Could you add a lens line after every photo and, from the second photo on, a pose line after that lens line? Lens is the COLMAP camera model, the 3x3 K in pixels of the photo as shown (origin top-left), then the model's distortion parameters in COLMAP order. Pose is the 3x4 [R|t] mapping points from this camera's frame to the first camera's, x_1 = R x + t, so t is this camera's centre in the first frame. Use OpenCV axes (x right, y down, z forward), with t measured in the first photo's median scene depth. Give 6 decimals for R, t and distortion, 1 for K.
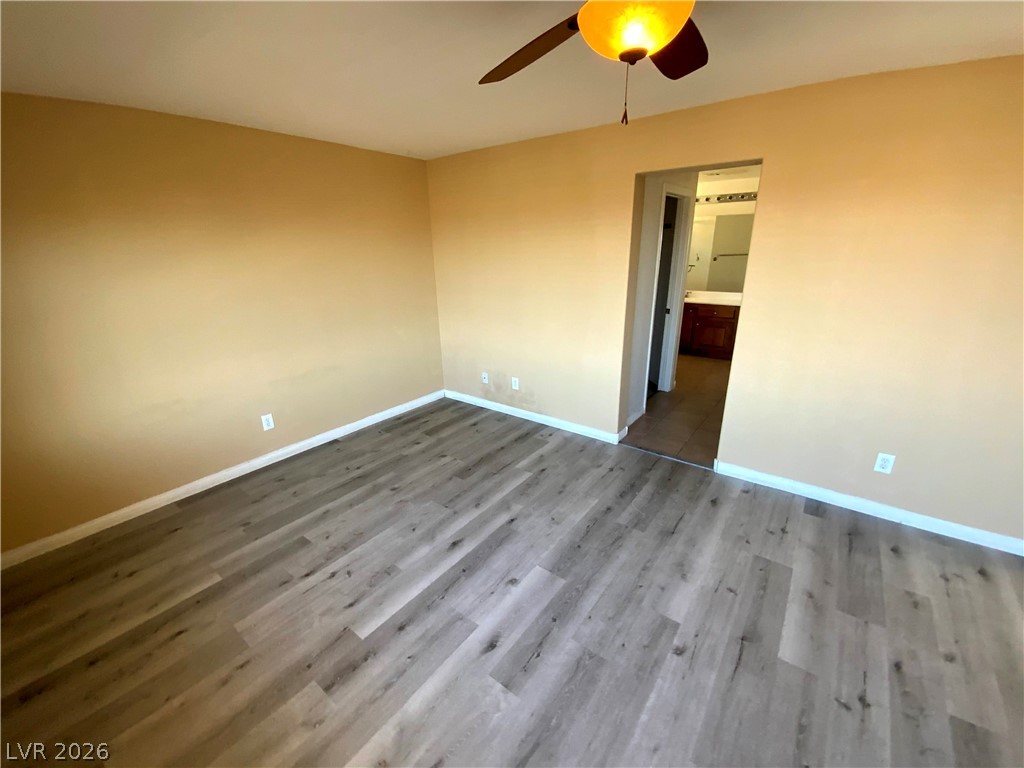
lens RADIAL K [[415.4, 0, 511.7], [0, 415.4, 388.4], [0, 0, 1]] dist [-0.003103, -0.005674]
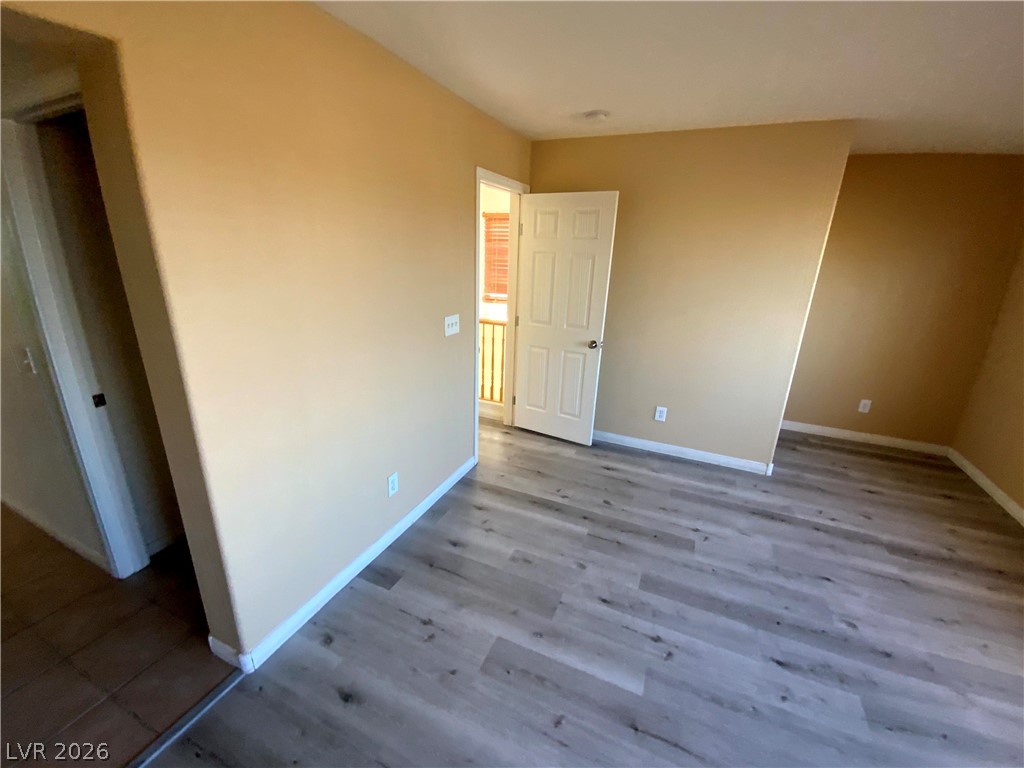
lens RADIAL K [[415.4, 0, 509.5], [0, 415.4, 384.0], [0, 0, 1]] dist [-0.003103, -0.005674]
pose [[-0.232233, -0.287317, 0.929256, 0.035629], [0.292939, 0.890357, 0.348499, -0.283221], [-0.927499, 0.353148, -0.122604, 0.826481]]
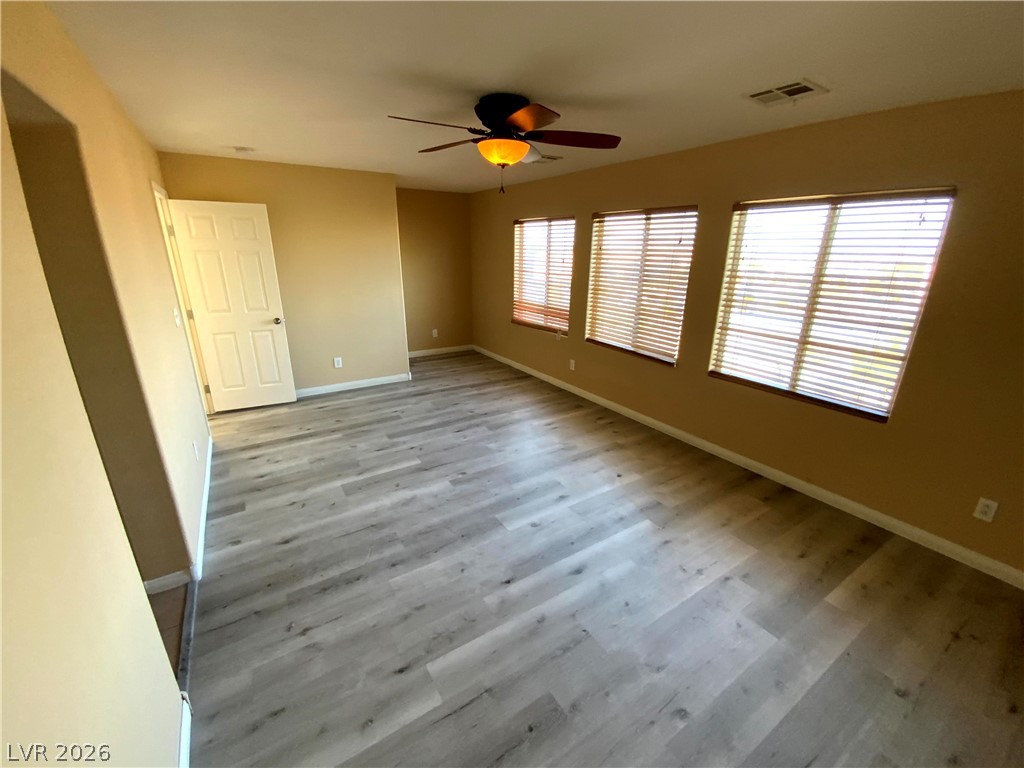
lens RADIAL K [[415.4, 0, 513.5], [0, 415.4, 386.3], [0, 0, 1]] dist [-0.003103, -0.005674]
pose [[-0.941529, -0.093965, 0.323564, -0.268468], [0.120164, 0.803528, 0.583012, -0.531264], [-0.314776, 0.587803, -0.745254, 1.529361]]
